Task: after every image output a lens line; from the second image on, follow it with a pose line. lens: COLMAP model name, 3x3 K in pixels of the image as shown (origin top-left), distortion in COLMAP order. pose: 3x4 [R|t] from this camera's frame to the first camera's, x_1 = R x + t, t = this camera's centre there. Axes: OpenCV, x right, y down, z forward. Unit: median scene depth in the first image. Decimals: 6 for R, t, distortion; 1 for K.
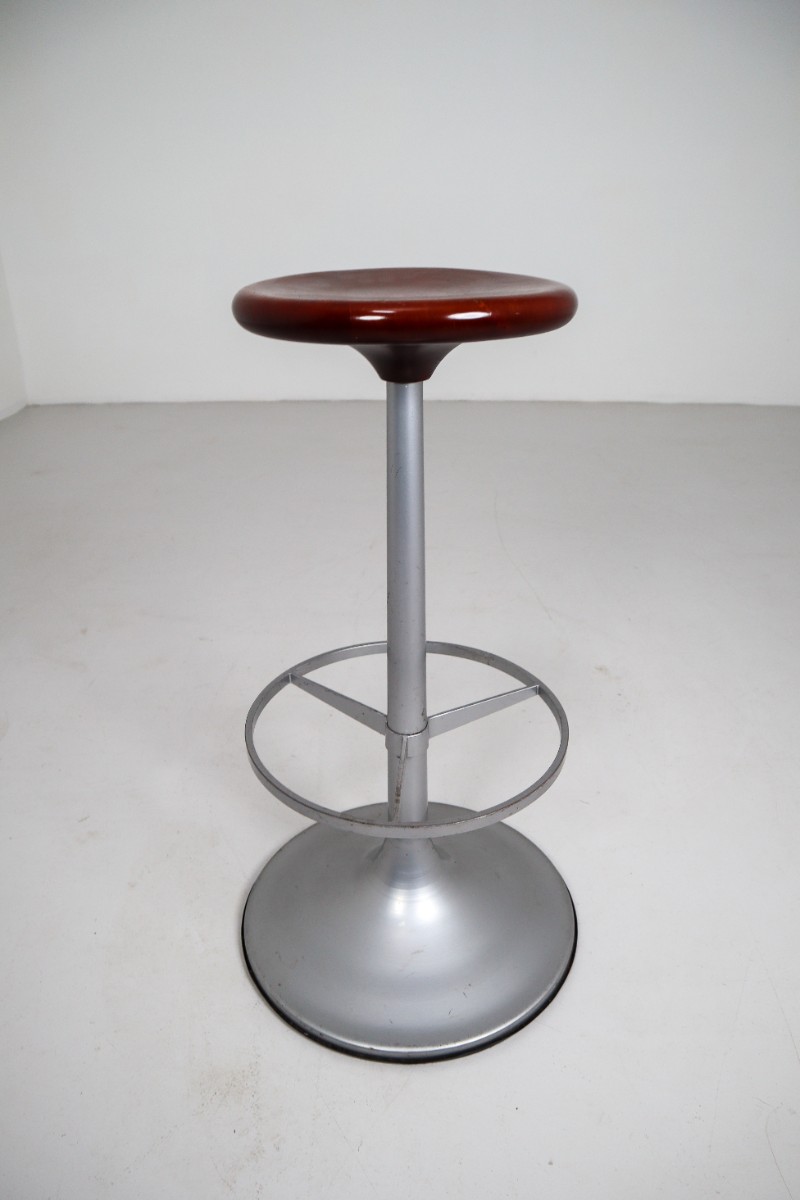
lens RADIAL K [[835.1, 0, 400.0], [0, 835.1, 600.0], [0, 0, 1]] dist [-0.125190, 0.082621]
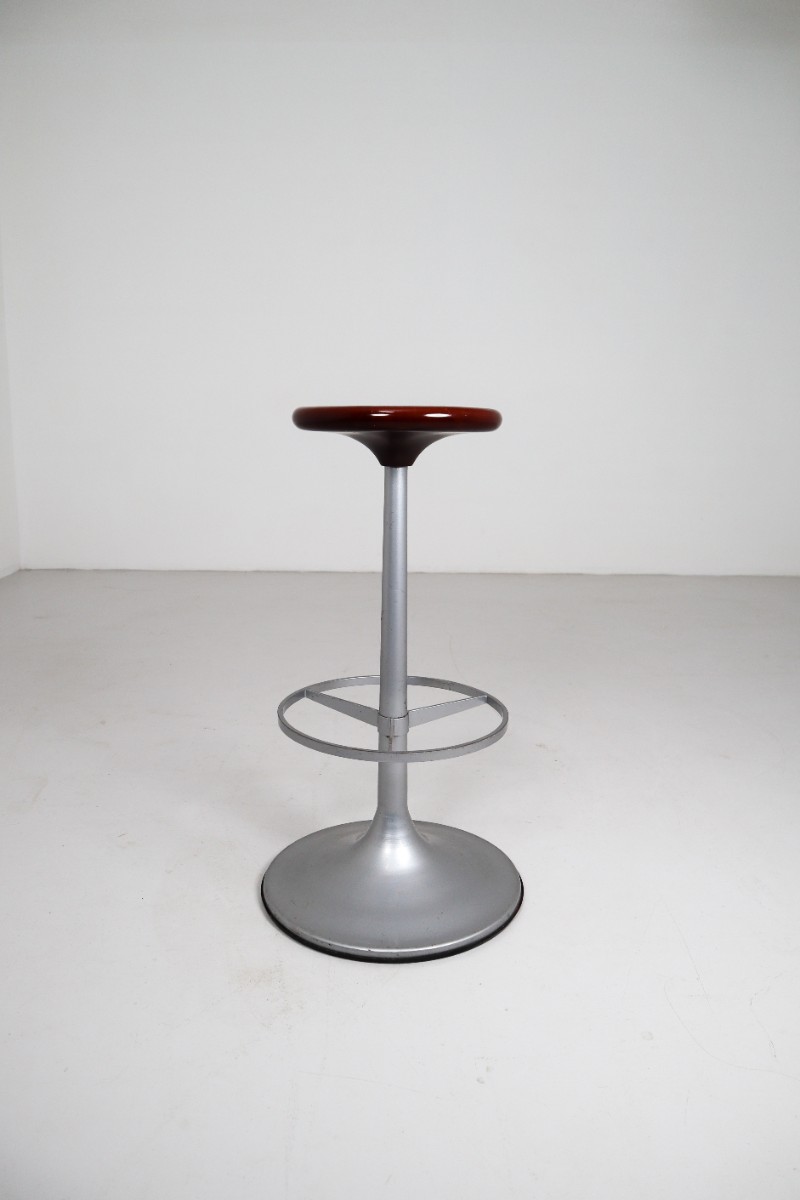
lens RADIAL K [[835.1, 0, 400.0], [0, 835.1, 600.0], [0, 0, 1]] dist [-0.125190, 0.082621]
pose [[0.998439, 0.008639, 0.055182, -0.053258], [0.004470, 0.972435, -0.233130, 0.261748], [-0.055675, 0.233012, 0.970879, -0.357802]]
